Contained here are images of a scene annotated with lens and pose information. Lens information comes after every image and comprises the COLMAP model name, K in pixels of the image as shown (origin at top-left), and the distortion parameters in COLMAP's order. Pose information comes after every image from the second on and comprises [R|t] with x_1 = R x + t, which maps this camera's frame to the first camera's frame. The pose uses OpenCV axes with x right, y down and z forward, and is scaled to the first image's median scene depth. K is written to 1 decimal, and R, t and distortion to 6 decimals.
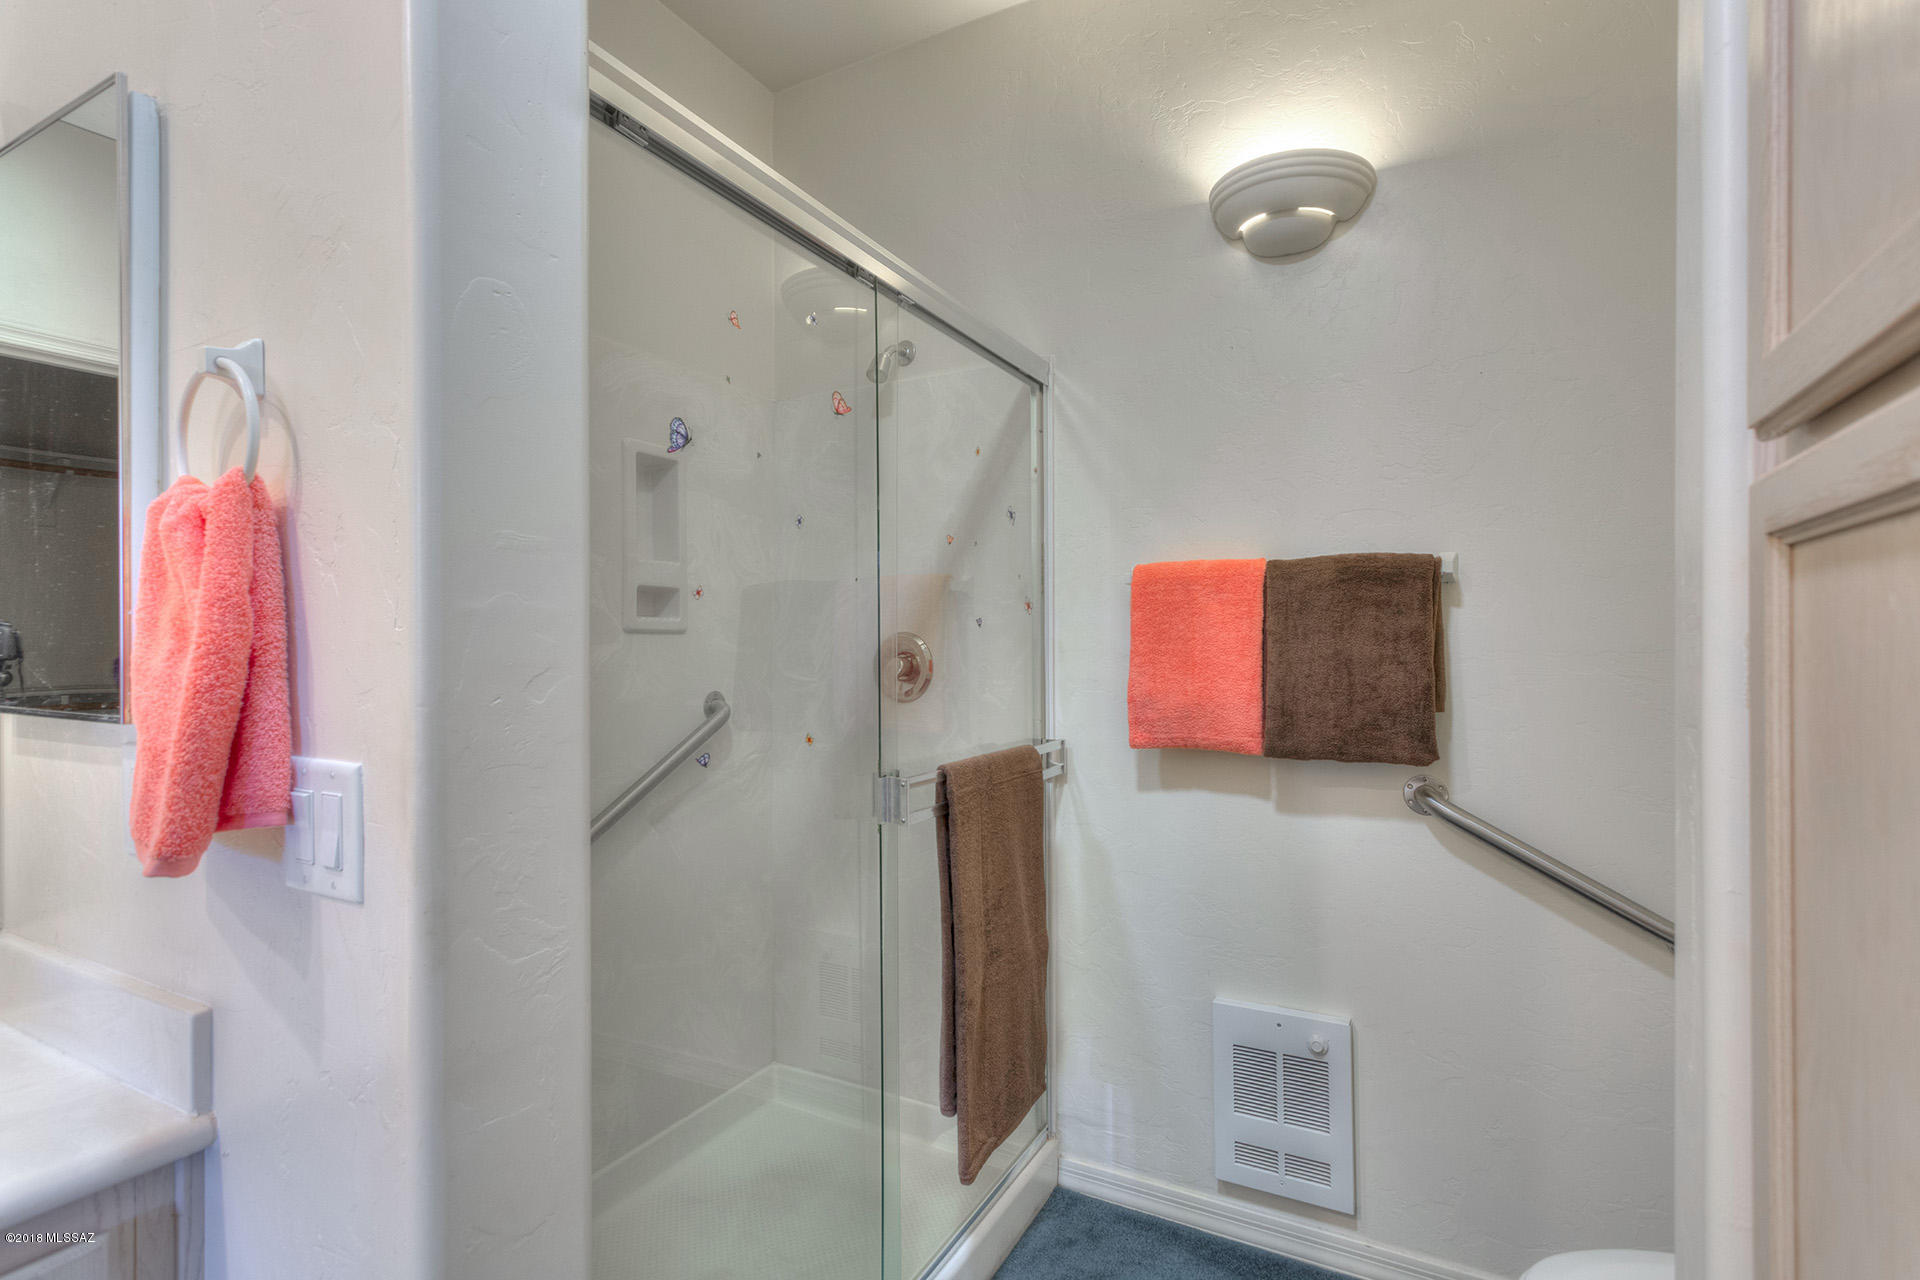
lens RADIAL K [[914.0, 0, 950.1], [0, 914.0, 645.8], [0, 0, 1]] dist [0.017669, 0.000807]
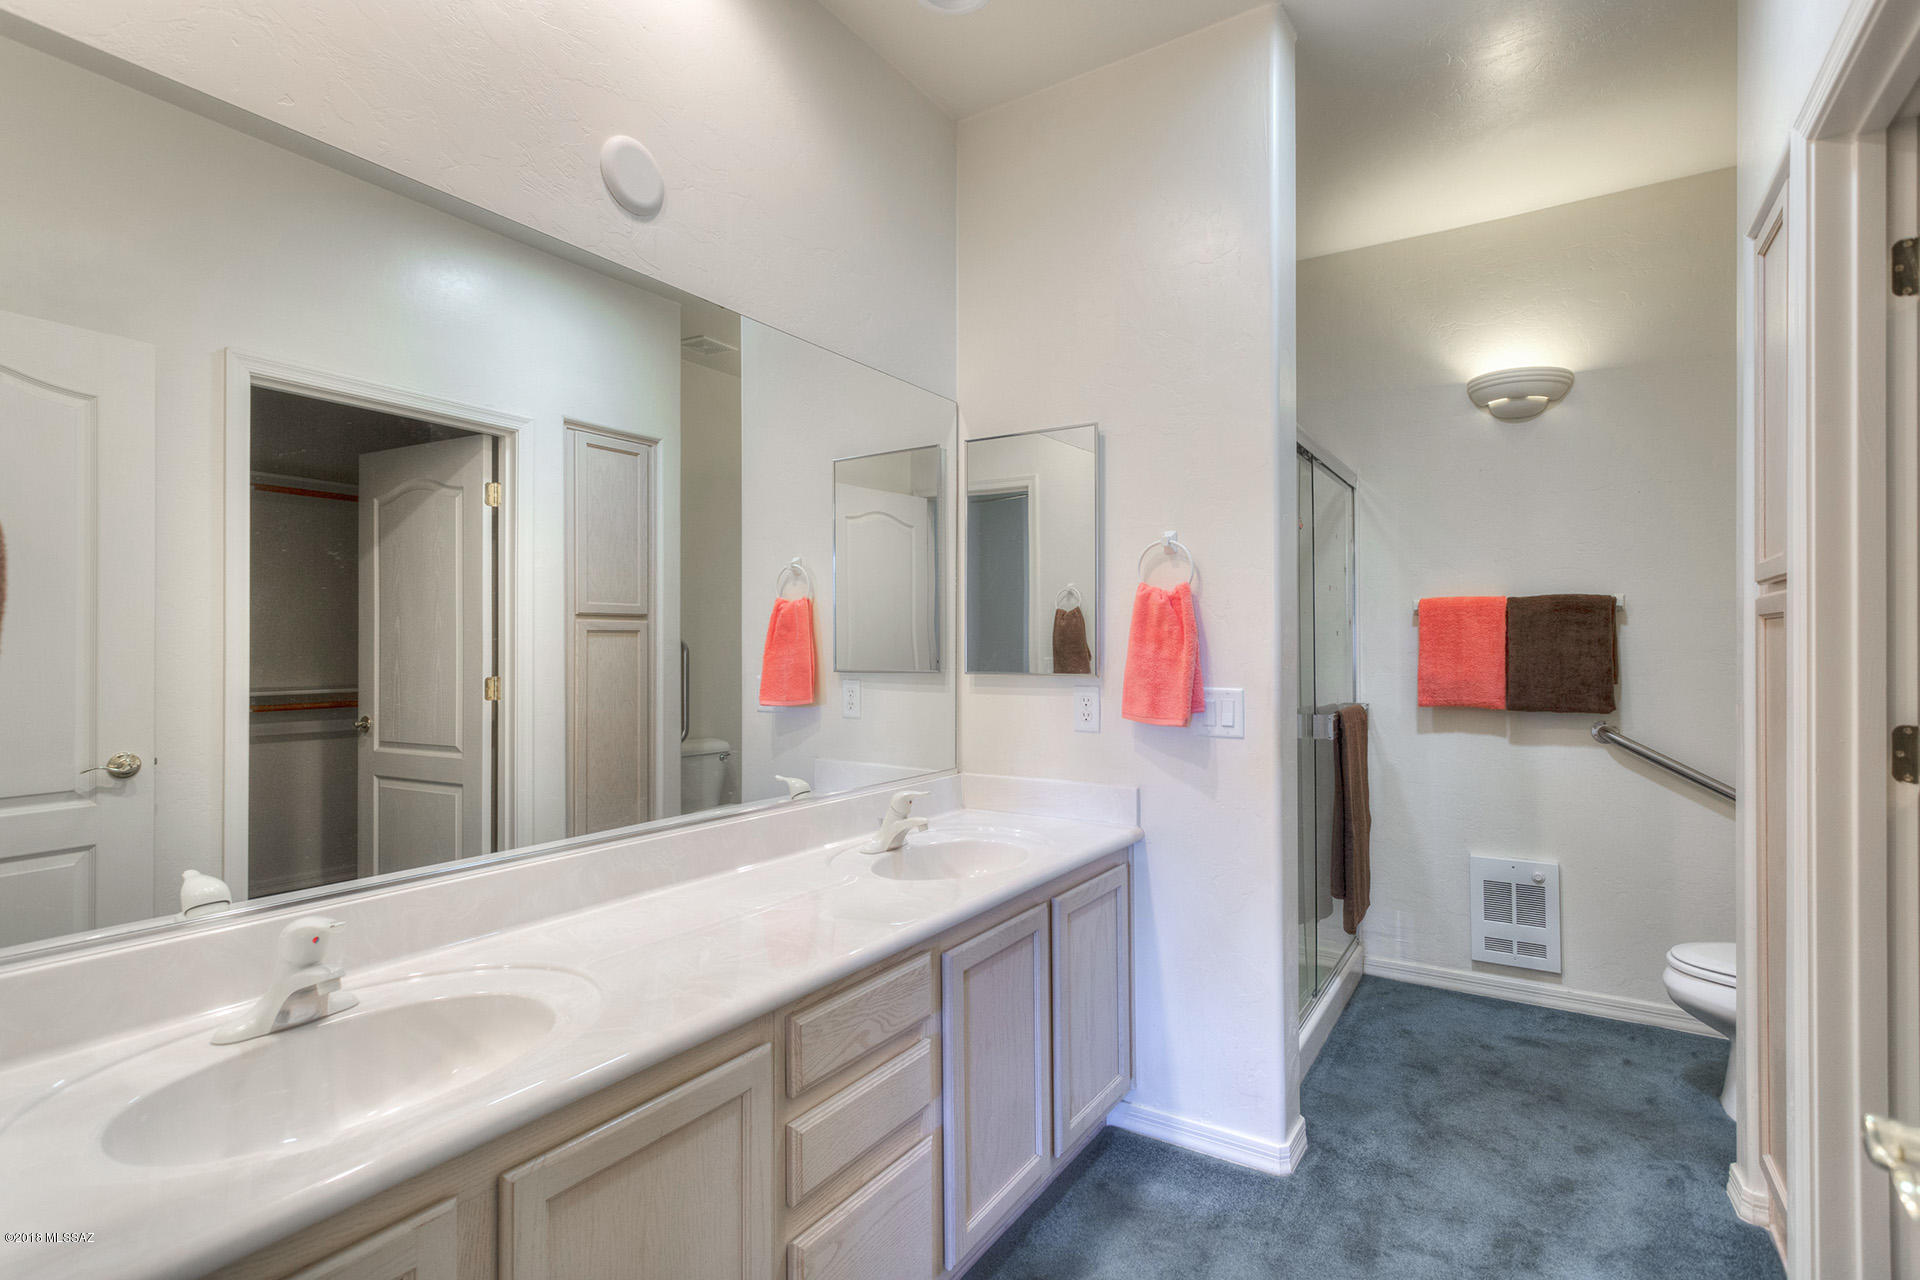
lens RADIAL K [[914.0, 0, 974.6], [0, 914.0, 641.8], [0, 0, 1]] dist [0.017669, 0.000807]
pose [[0.998253, 0.000851, -0.059077, -0.553718], [-0.001083, 0.999992, -0.003900, -0.001069], [0.059073, 0.003957, 0.998246, -0.788810]]
